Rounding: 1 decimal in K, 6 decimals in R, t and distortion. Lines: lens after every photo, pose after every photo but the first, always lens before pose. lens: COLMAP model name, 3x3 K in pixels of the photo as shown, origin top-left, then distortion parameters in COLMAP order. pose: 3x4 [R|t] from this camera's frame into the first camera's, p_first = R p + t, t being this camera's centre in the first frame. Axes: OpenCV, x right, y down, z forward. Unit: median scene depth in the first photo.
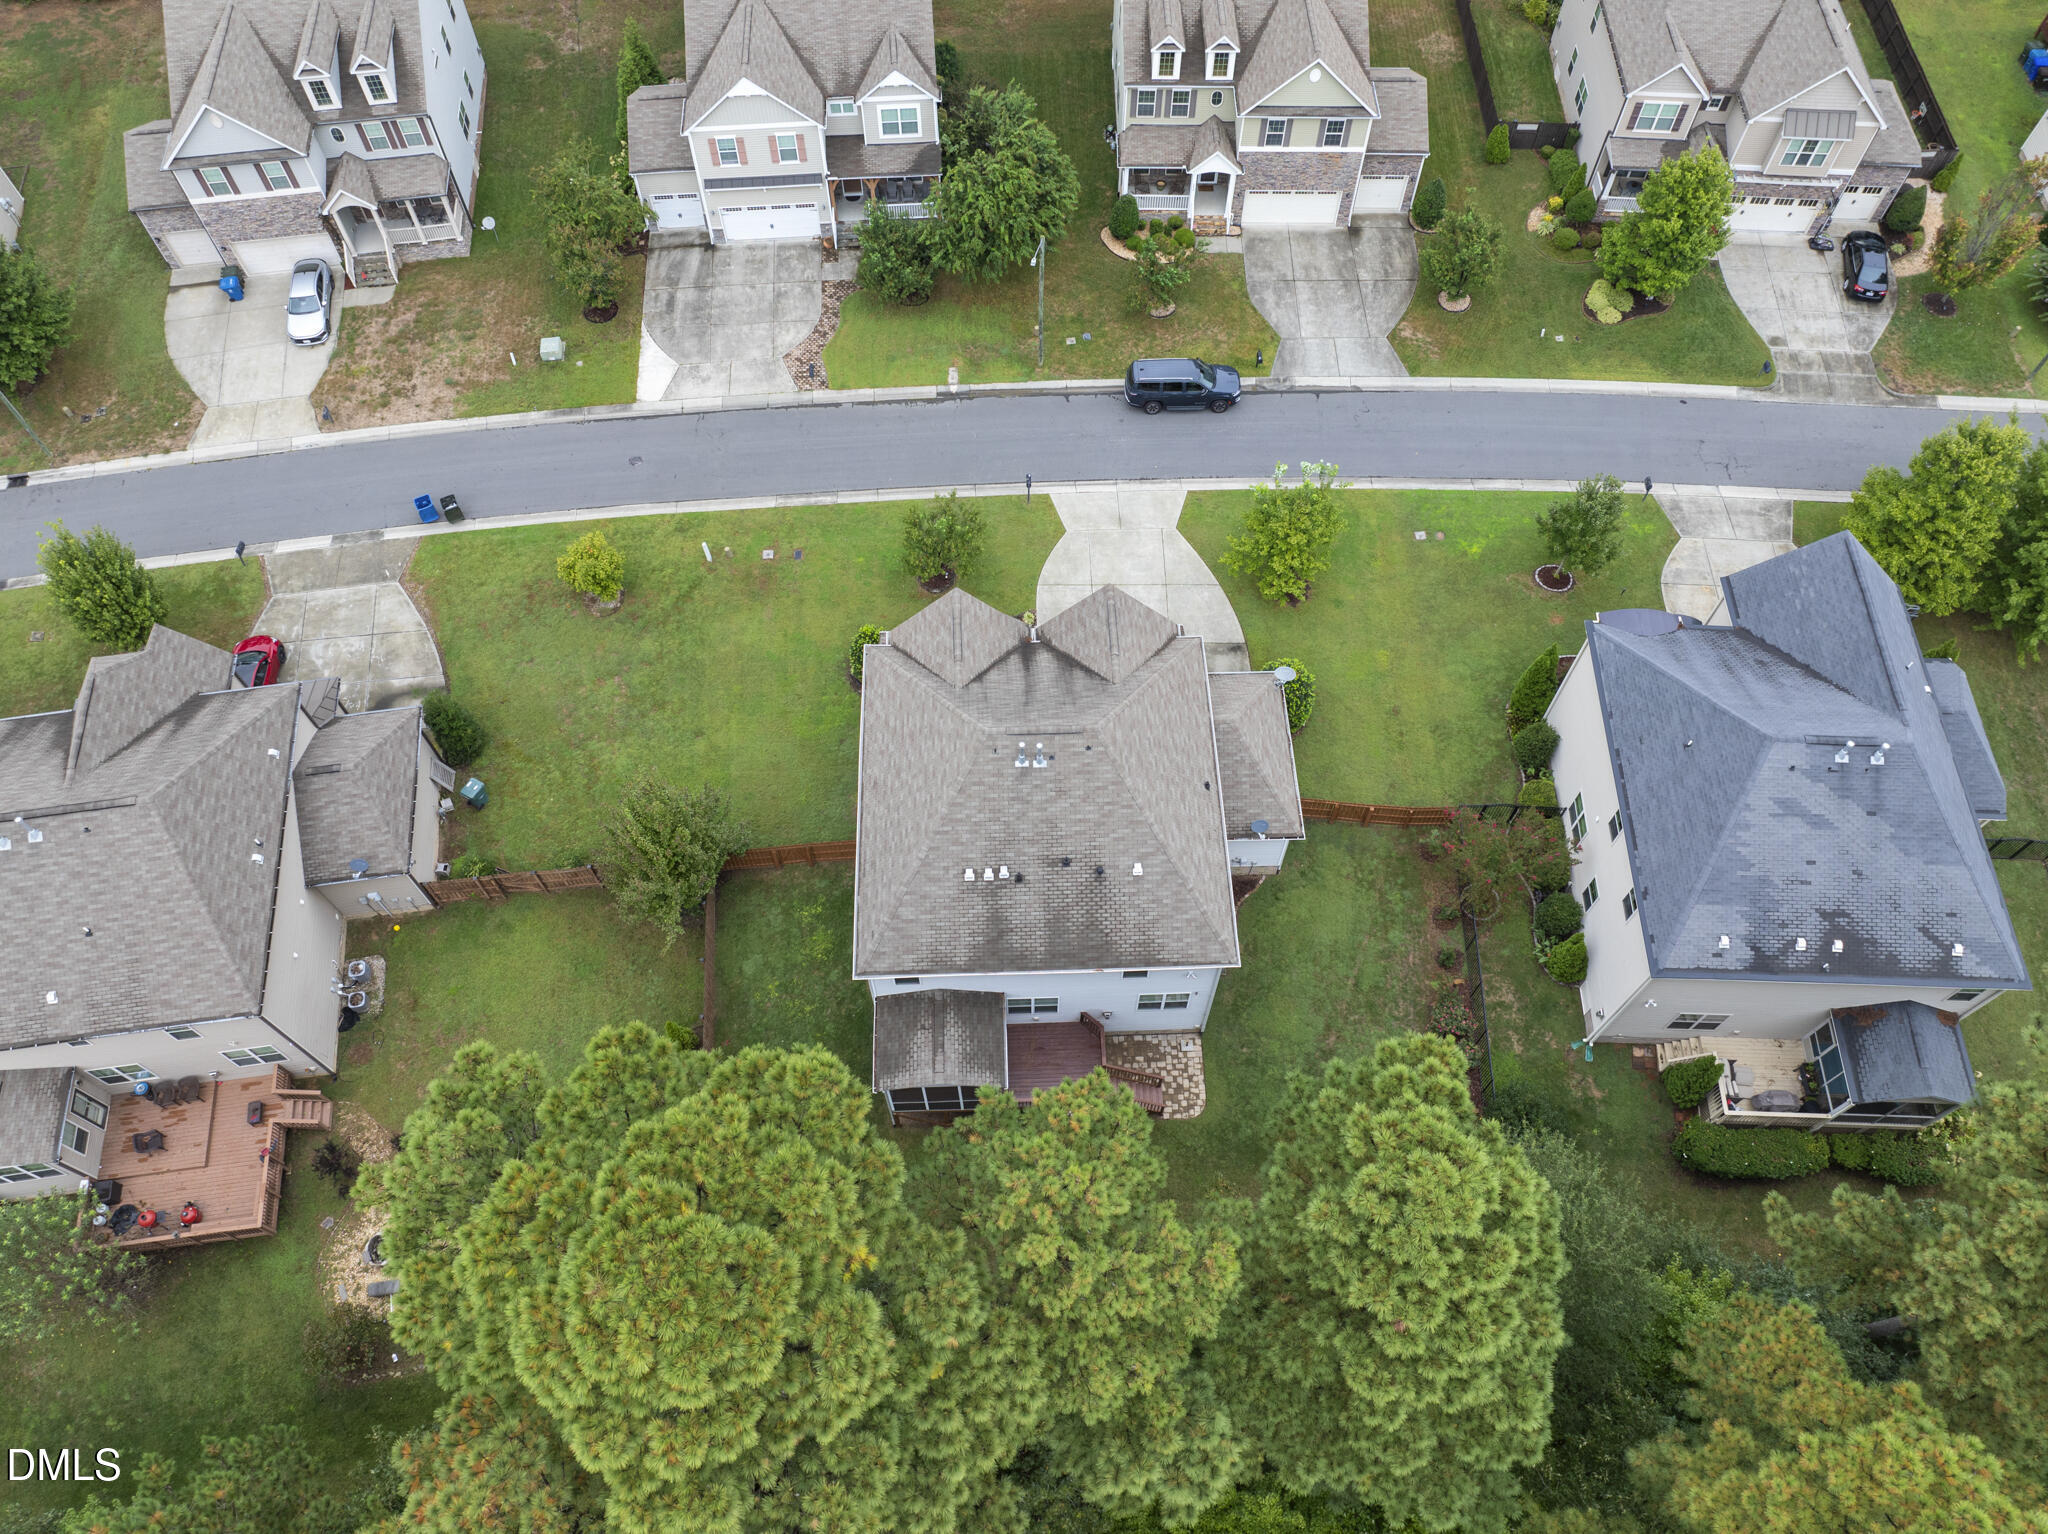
lens RADIAL K [[1432.5, 0, 1035.1], [0, 1432.5, 757.9], [0, 0, 1]] dist [-0.041638, 0.008790]
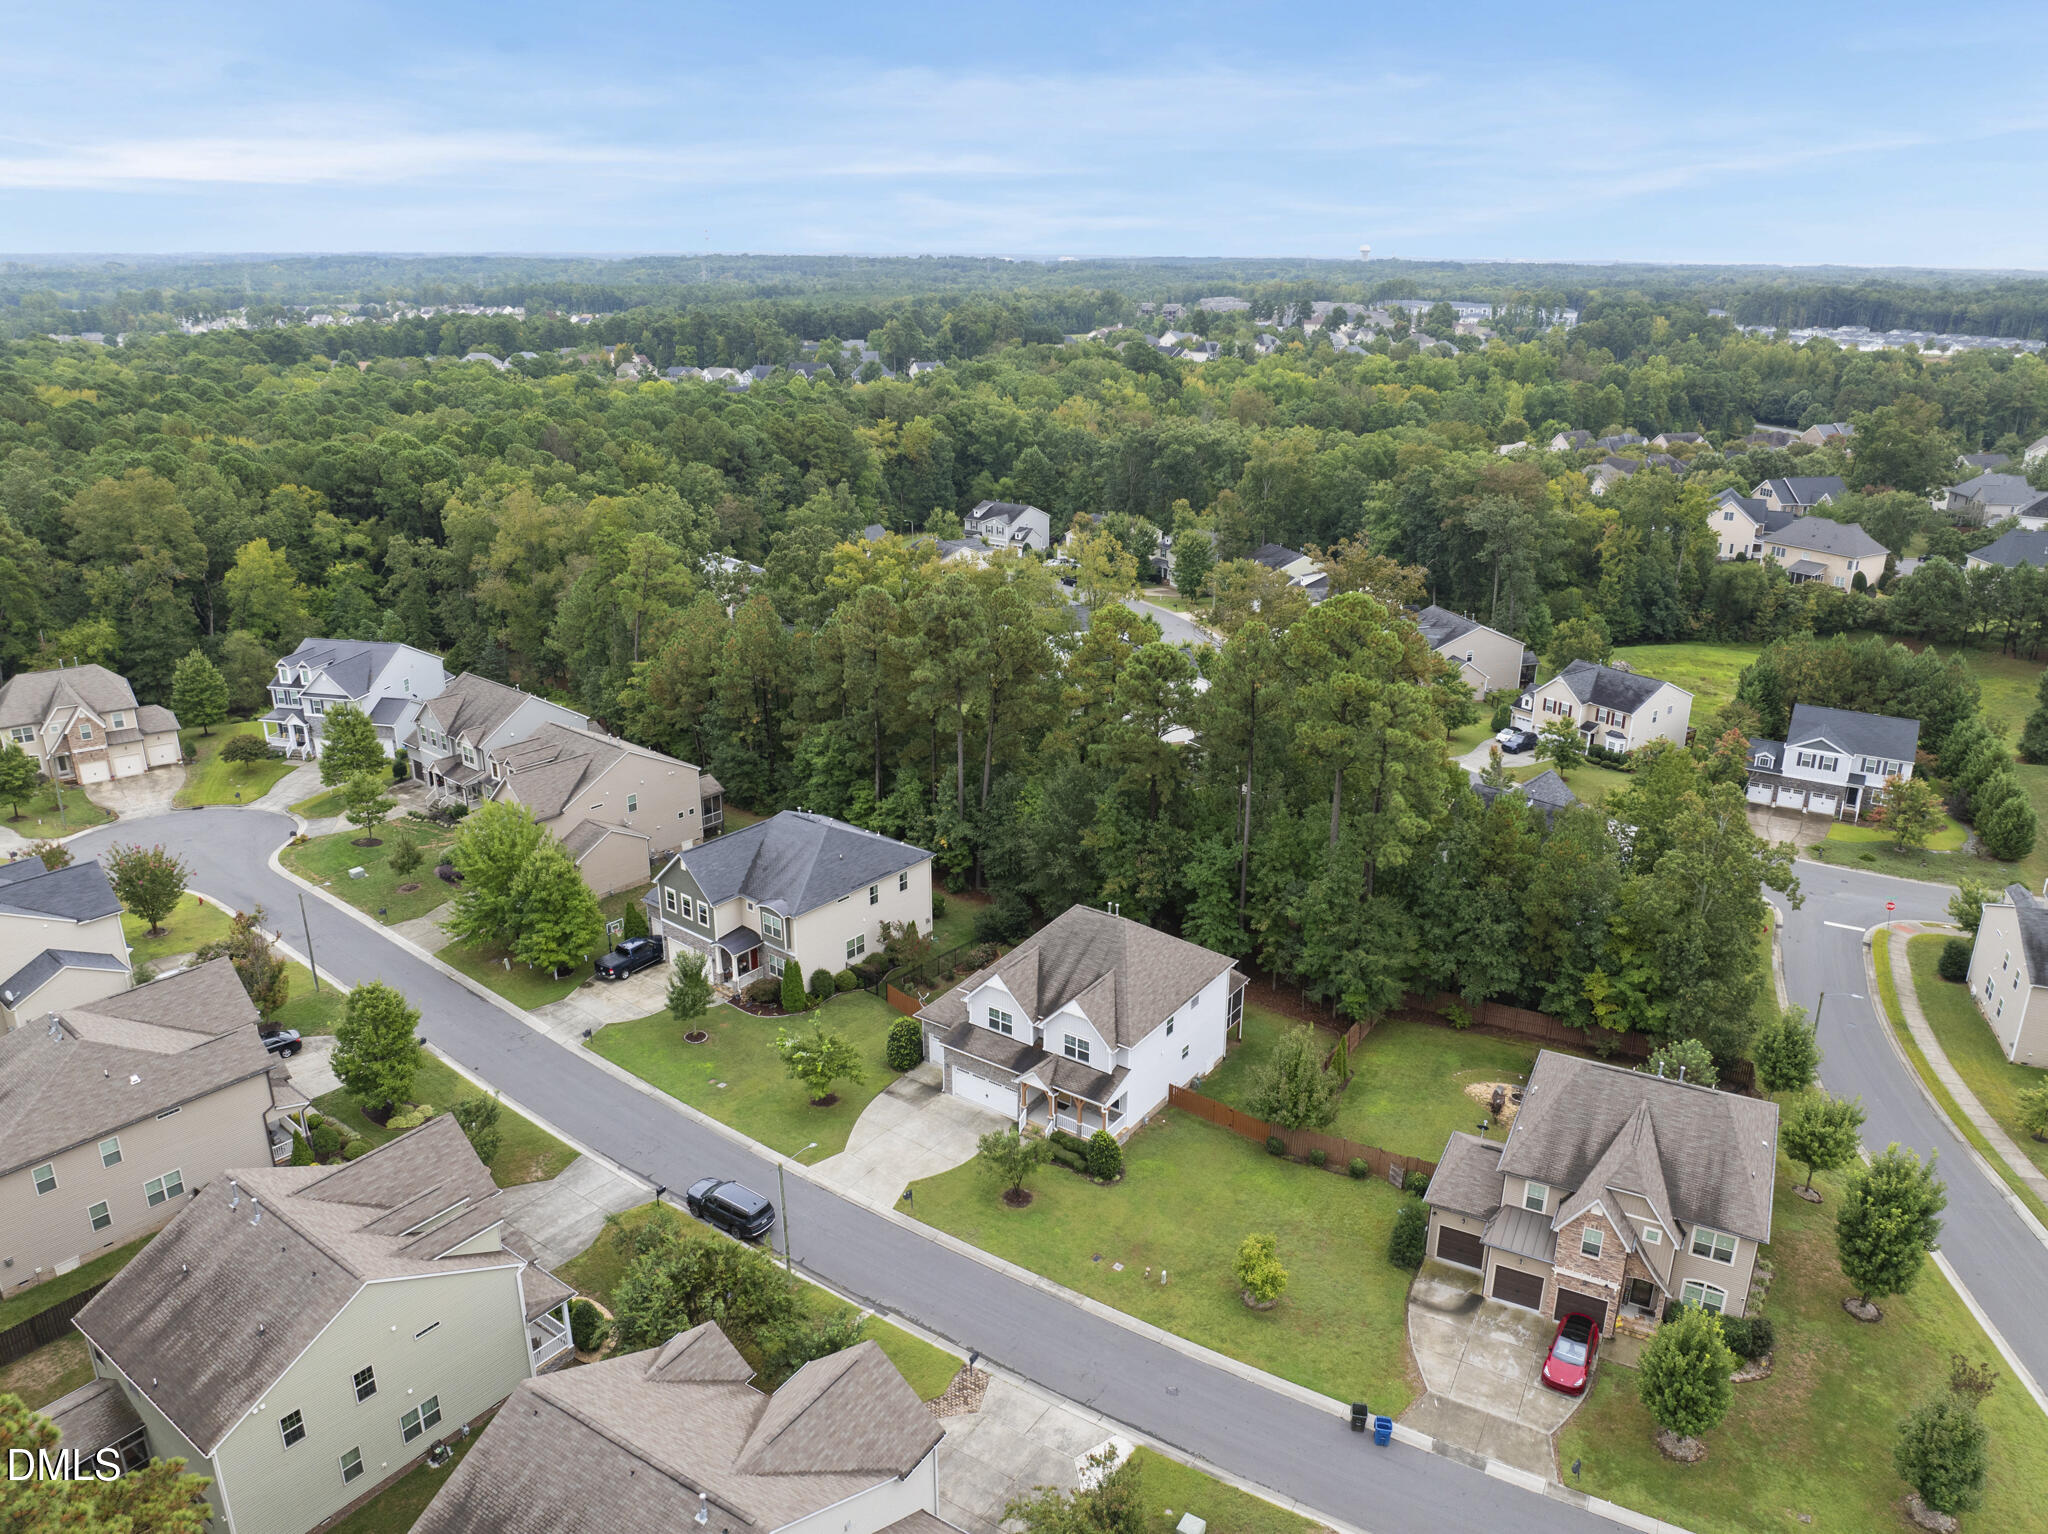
lens RADIAL K [[1432.5, 0, 1034.6], [0, 1432.5, 758.4], [0, 0, 1]] dist [-0.041638, 0.008790]
pose [[-0.801815, -0.202996, 0.562037, -0.681381], [0.512264, 0.250800, 0.821392, -1.200719], [-0.307698, 0.946516, -0.097107, 0.721080]]
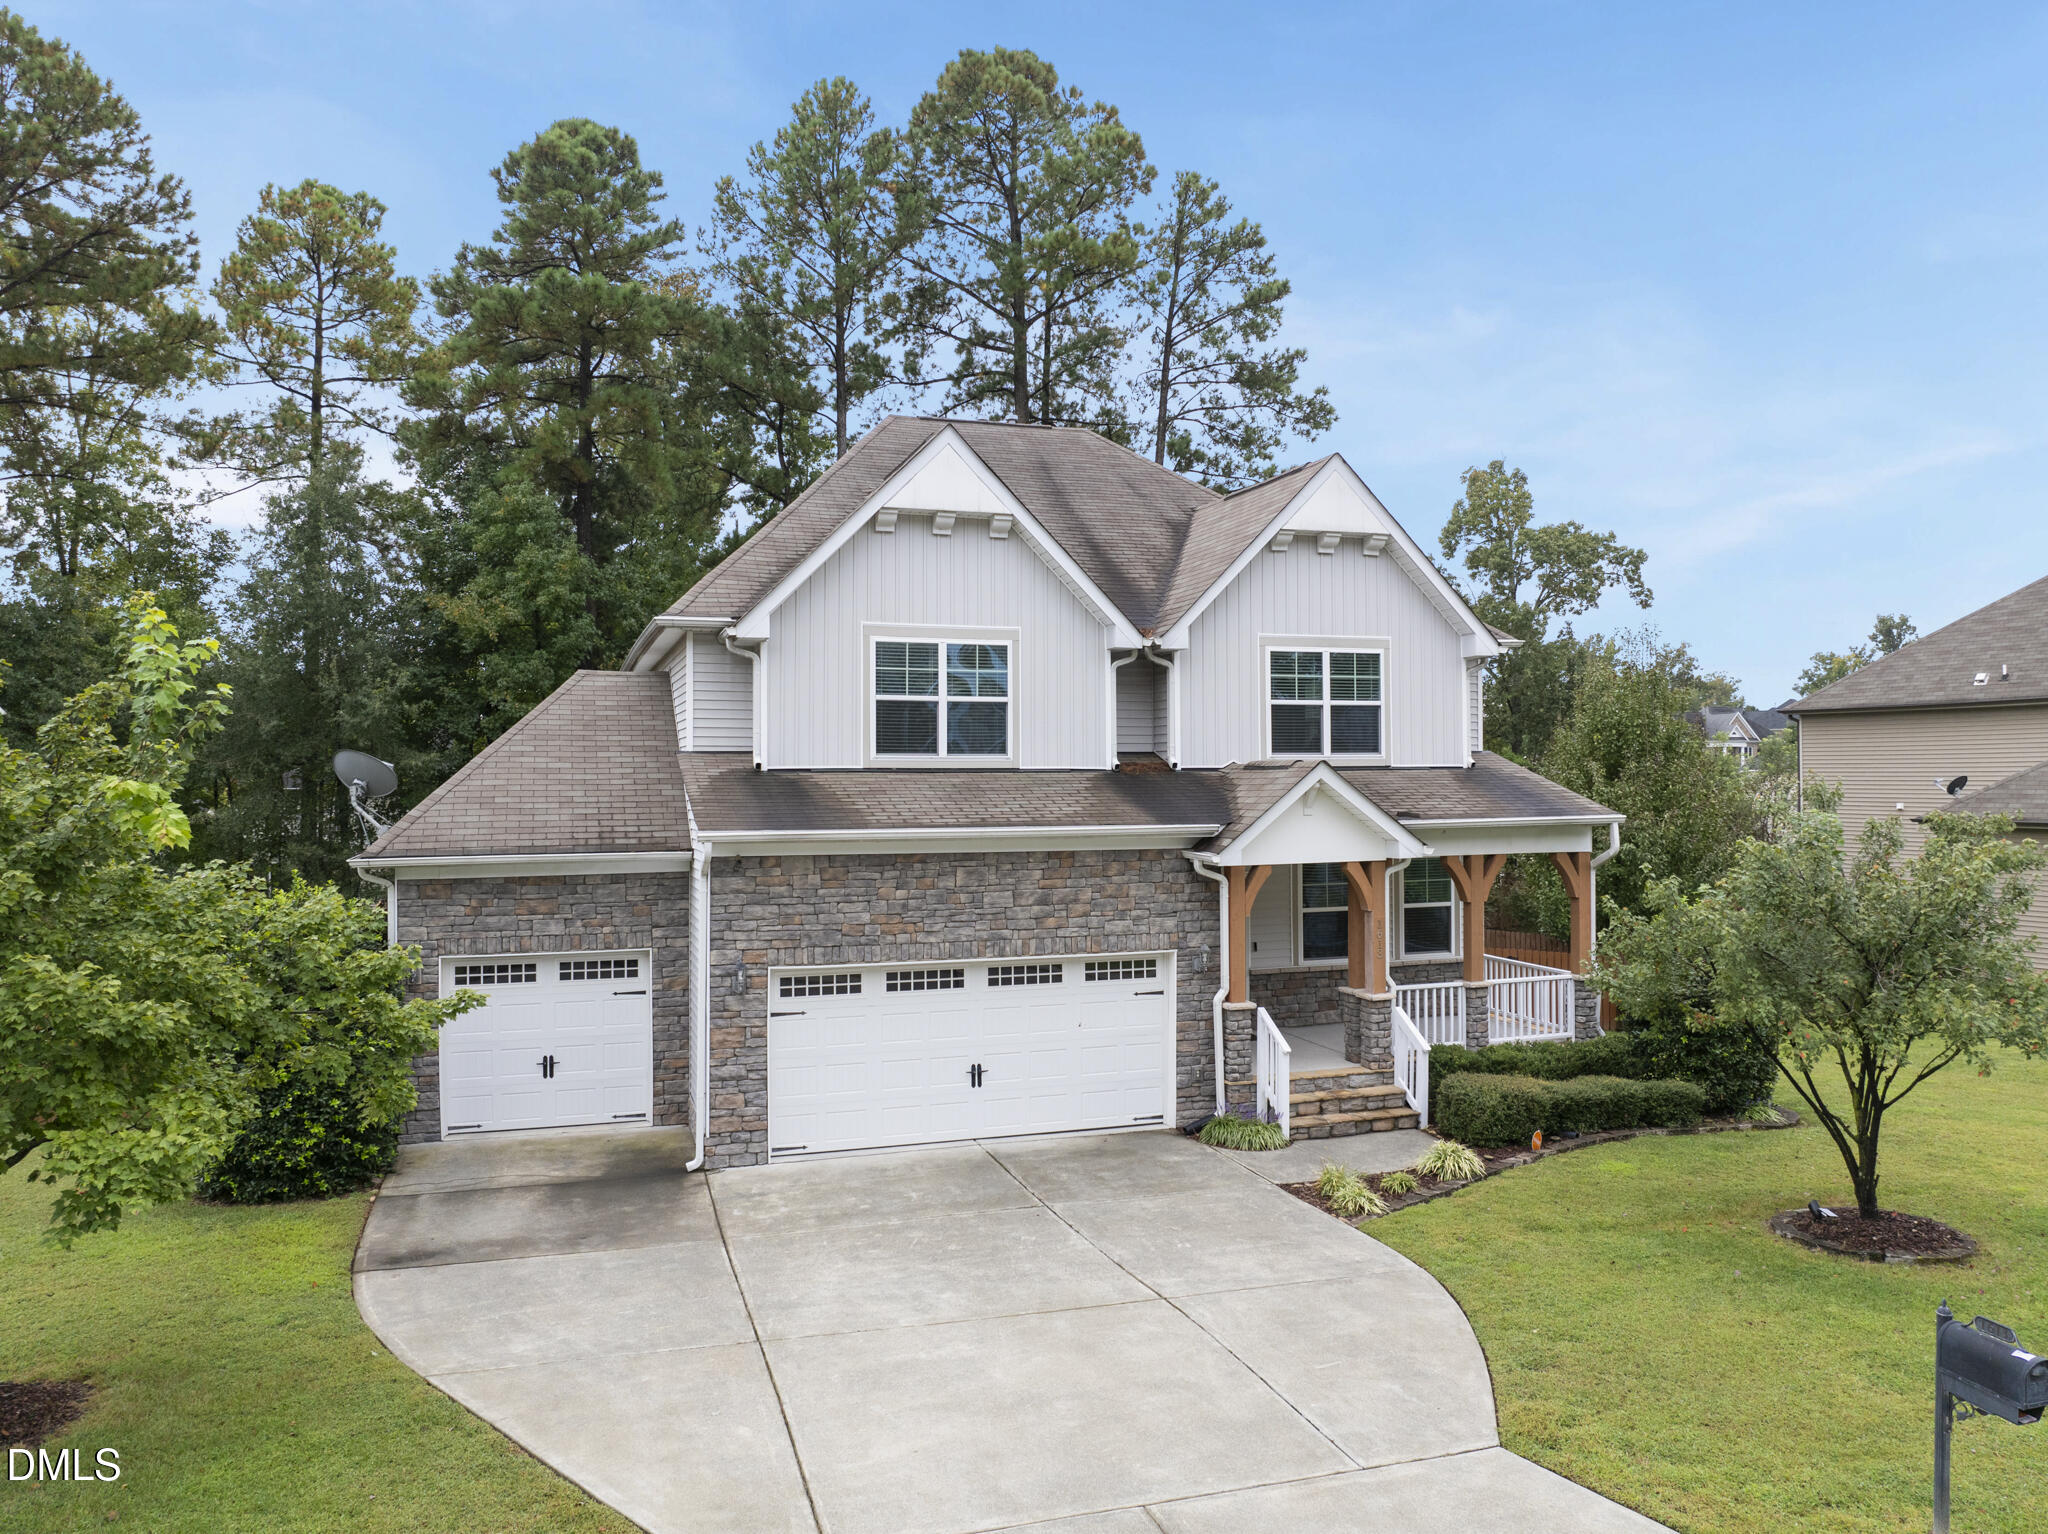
lens RADIAL K [[1432.5, 0, 1030.8], [0, 1432.5, 753.8], [0, 0, 1]] dist [-0.041638, 0.008790]
pose [[-0.959708, -0.000996, -0.280996, 0.103478], [-0.239950, 0.523301, 0.817667, -0.291252], [0.146232, 0.852147, -0.502455, 0.985149]]
